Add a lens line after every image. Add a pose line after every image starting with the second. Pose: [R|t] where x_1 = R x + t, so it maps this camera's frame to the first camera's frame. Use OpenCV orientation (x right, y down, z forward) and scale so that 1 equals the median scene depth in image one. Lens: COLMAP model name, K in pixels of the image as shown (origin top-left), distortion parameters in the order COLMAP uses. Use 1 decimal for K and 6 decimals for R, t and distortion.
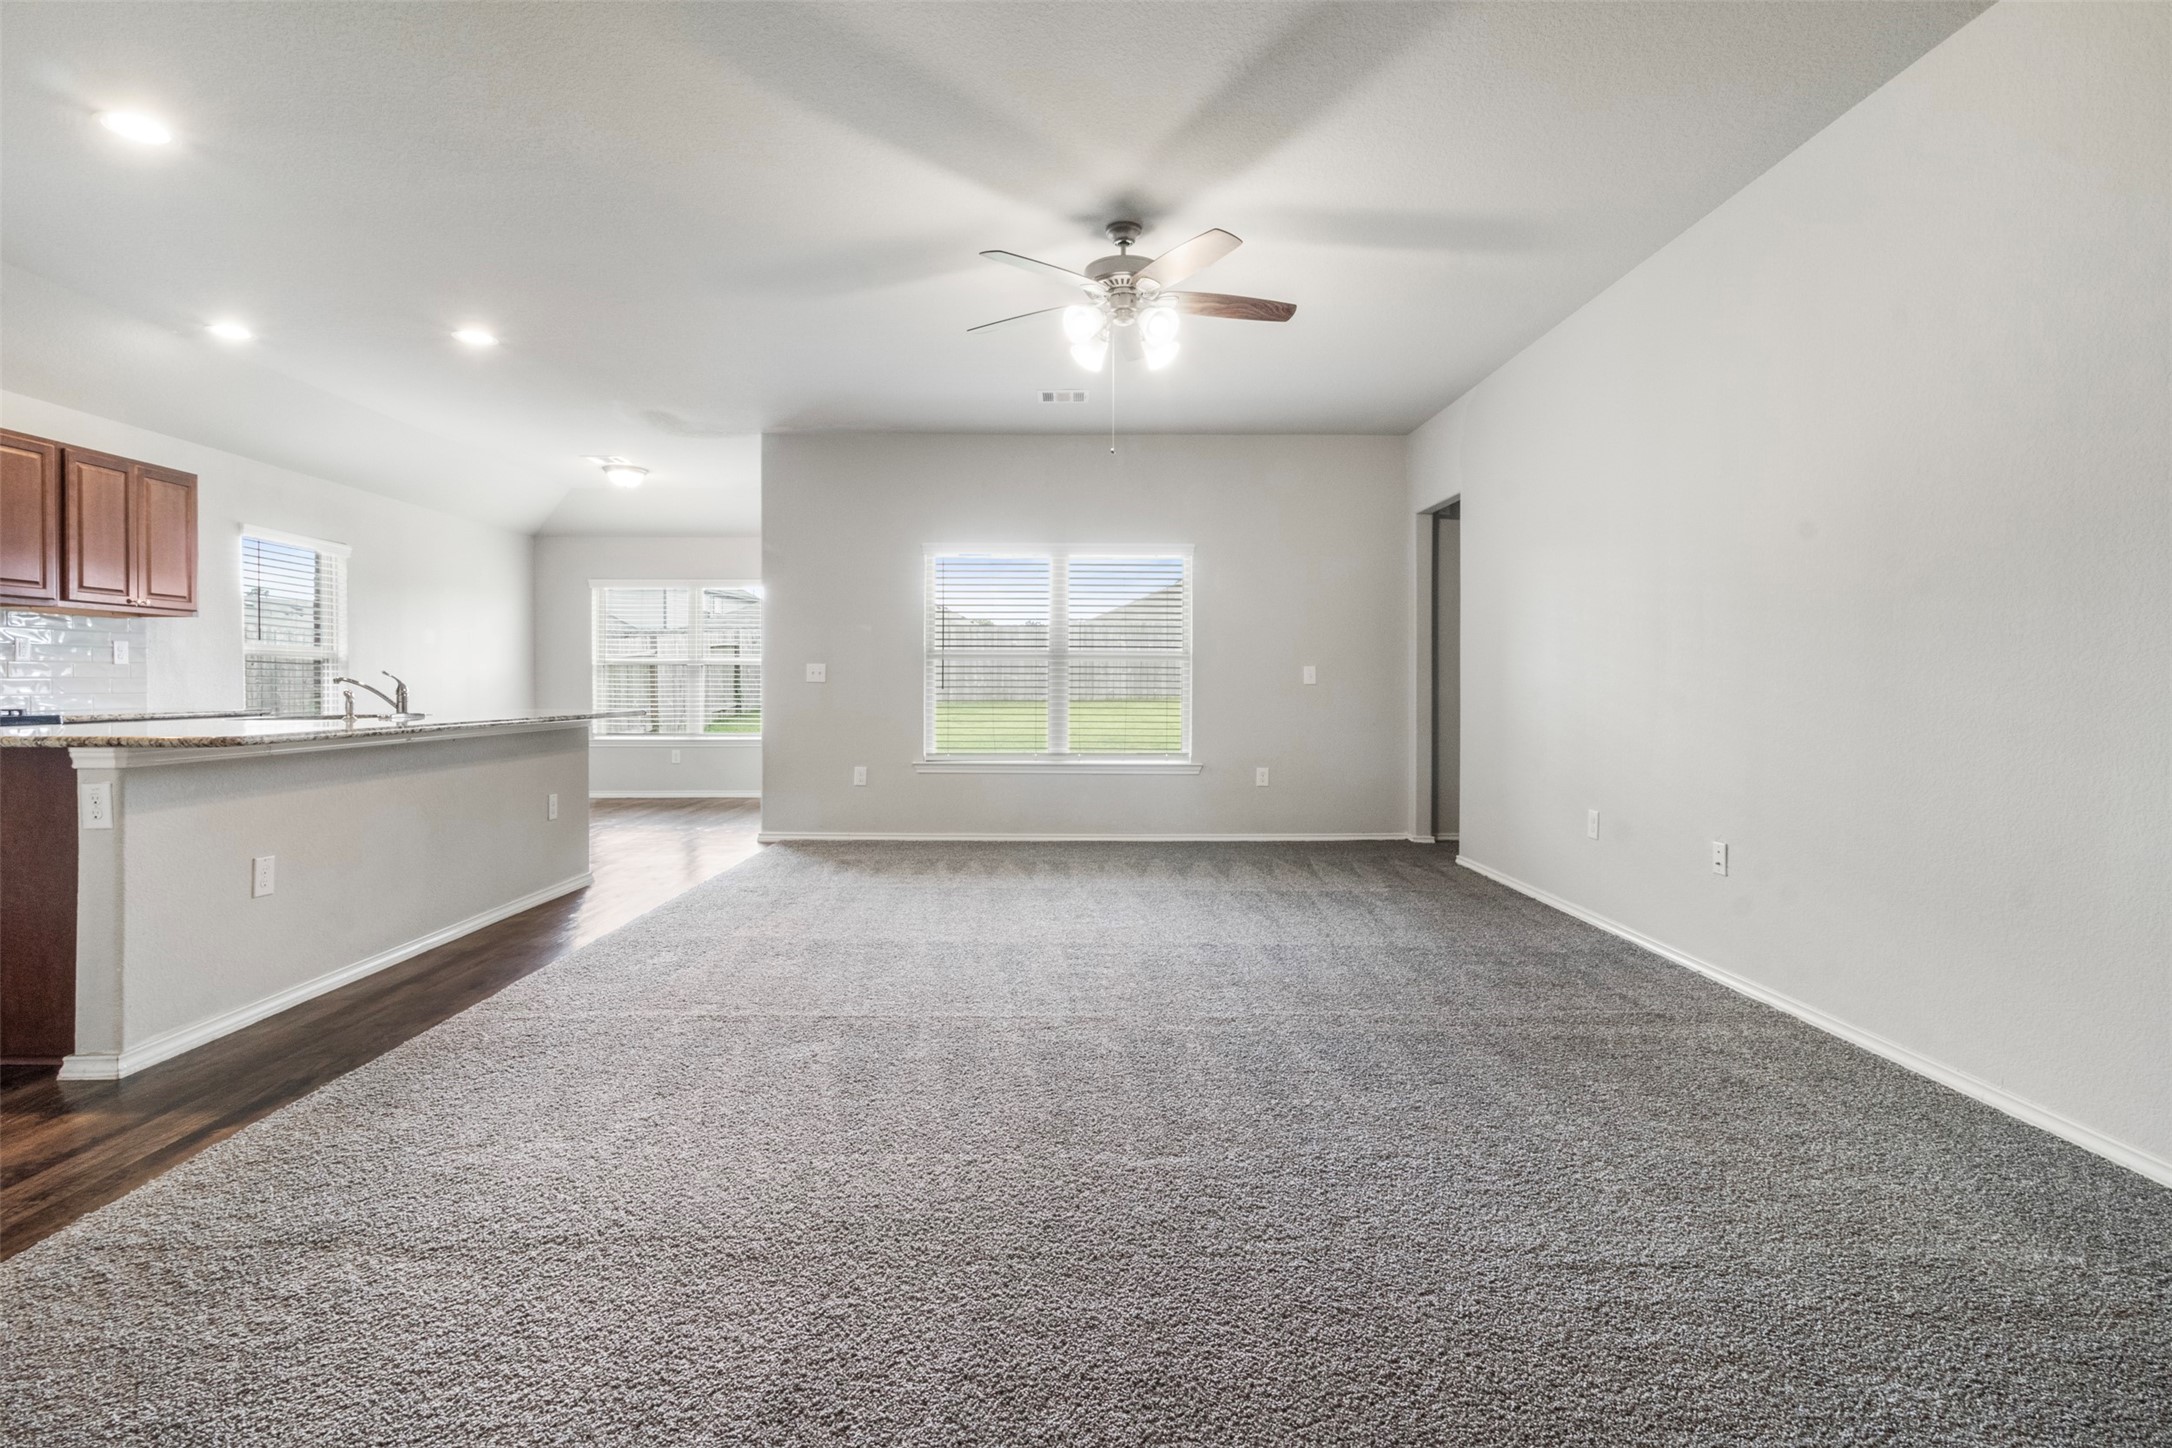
lens RADIAL K [[1016.7, 0, 1077.7], [0, 1016.7, 680.2], [0, 0, 1]] dist [0.003695, 0.000416]
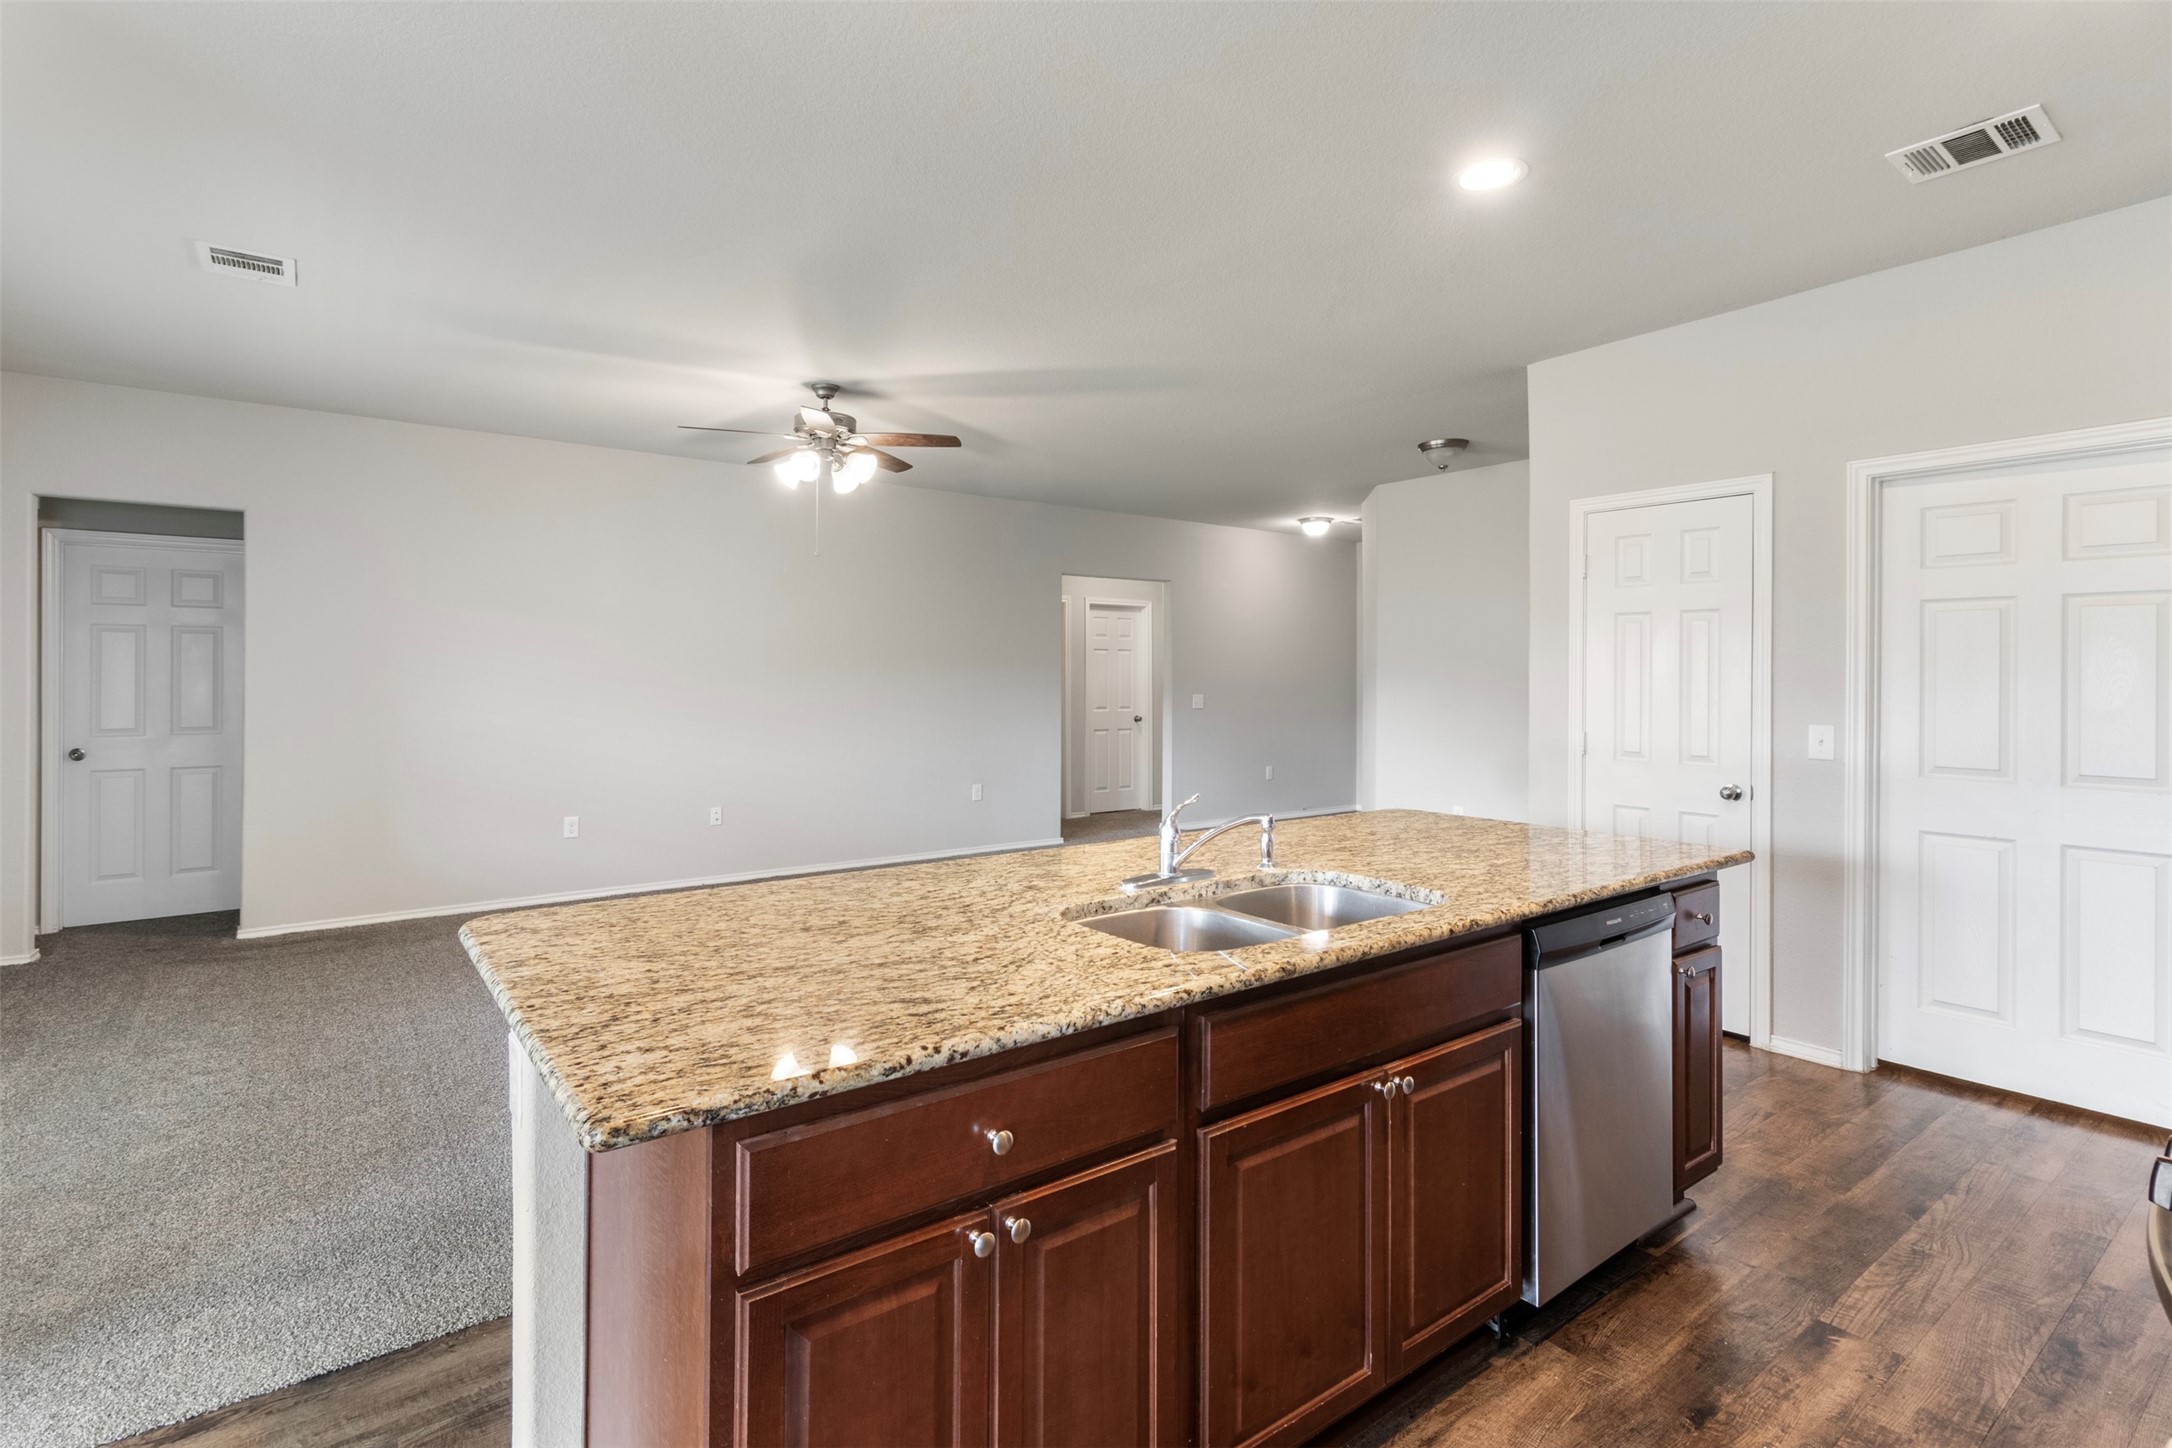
lens RADIAL K [[1022.8, 0, 1070.8], [0, 1022.8, 672.1], [0, 0, 1]] dist [0.003377, 0.000370]
pose [[-0.588724, 0.001723, 0.808333, -0.876522], [-0.006634, 0.999954, -0.006963, -0.055347], [-0.808307, -0.009462, -0.588685, 1.120243]]
